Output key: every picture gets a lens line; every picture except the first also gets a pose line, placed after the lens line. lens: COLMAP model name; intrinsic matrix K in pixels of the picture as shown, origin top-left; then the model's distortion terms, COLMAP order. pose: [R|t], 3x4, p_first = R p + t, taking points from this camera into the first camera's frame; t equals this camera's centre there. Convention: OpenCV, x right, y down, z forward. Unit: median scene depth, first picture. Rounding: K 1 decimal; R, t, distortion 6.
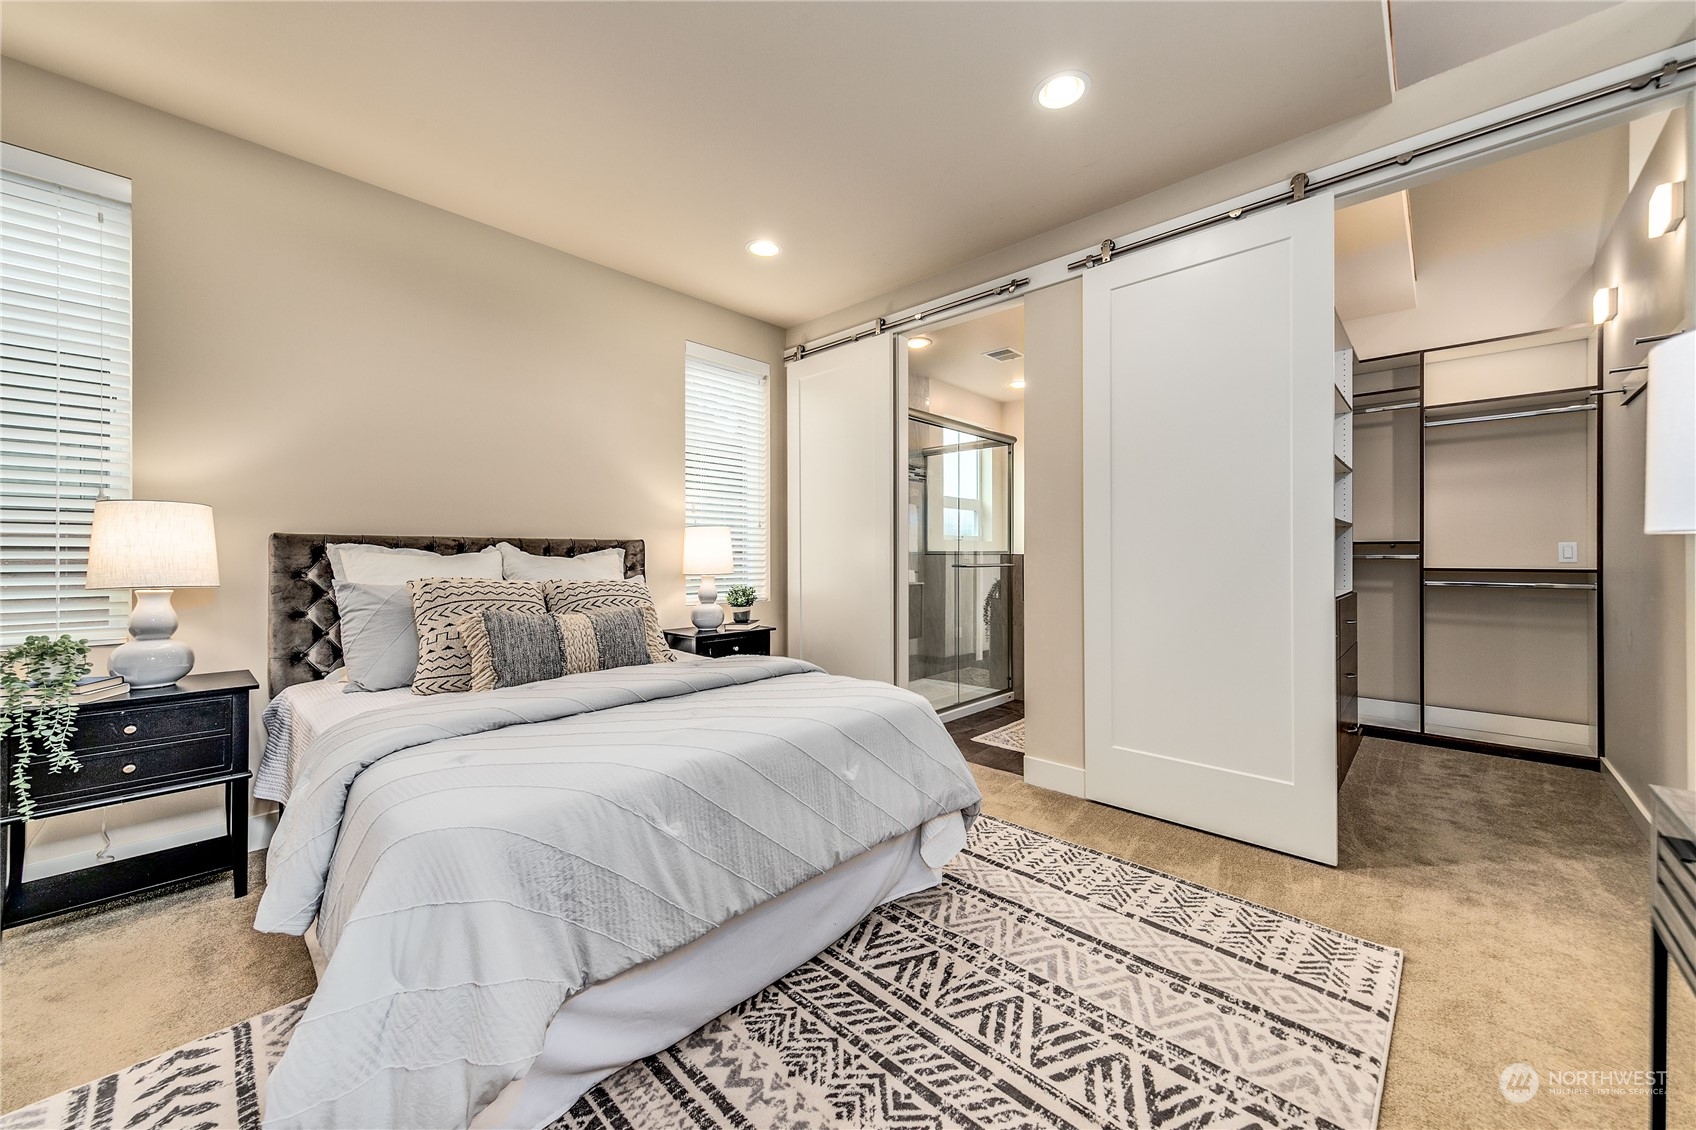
lens RADIAL K [[637.6, 0, 851.0], [0, 637.6, 560.1], [0, 0, 1]] dist [0.002698, 0.000286]
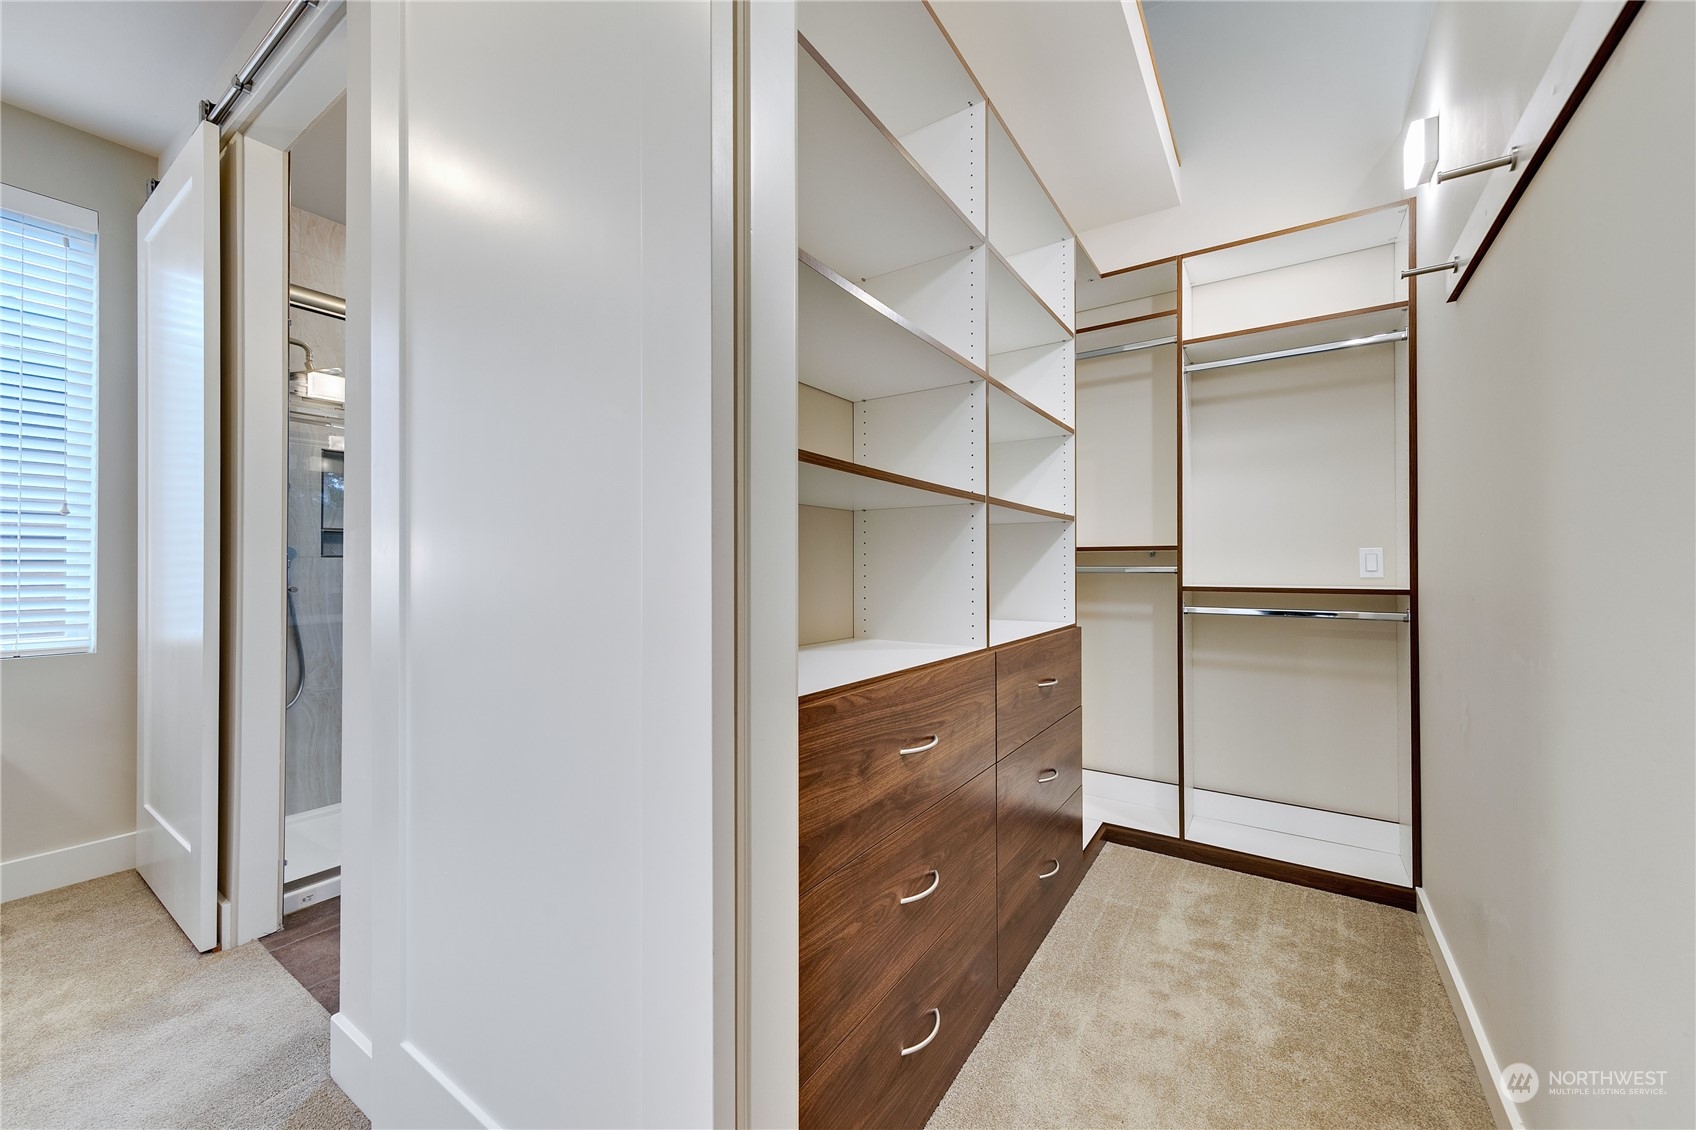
lens RADIAL K [[648.2, 0, 845.2], [0, 648.2, 564.8], [0, 0, 1]] dist [0.000542, -0.000325]
pose [[0.987886, 0.001188, 0.155180, 0.461848], [0.000107, 0.999965, -0.008335, -0.004044], [-0.155184, 0.008251, 0.987851, 0.406667]]
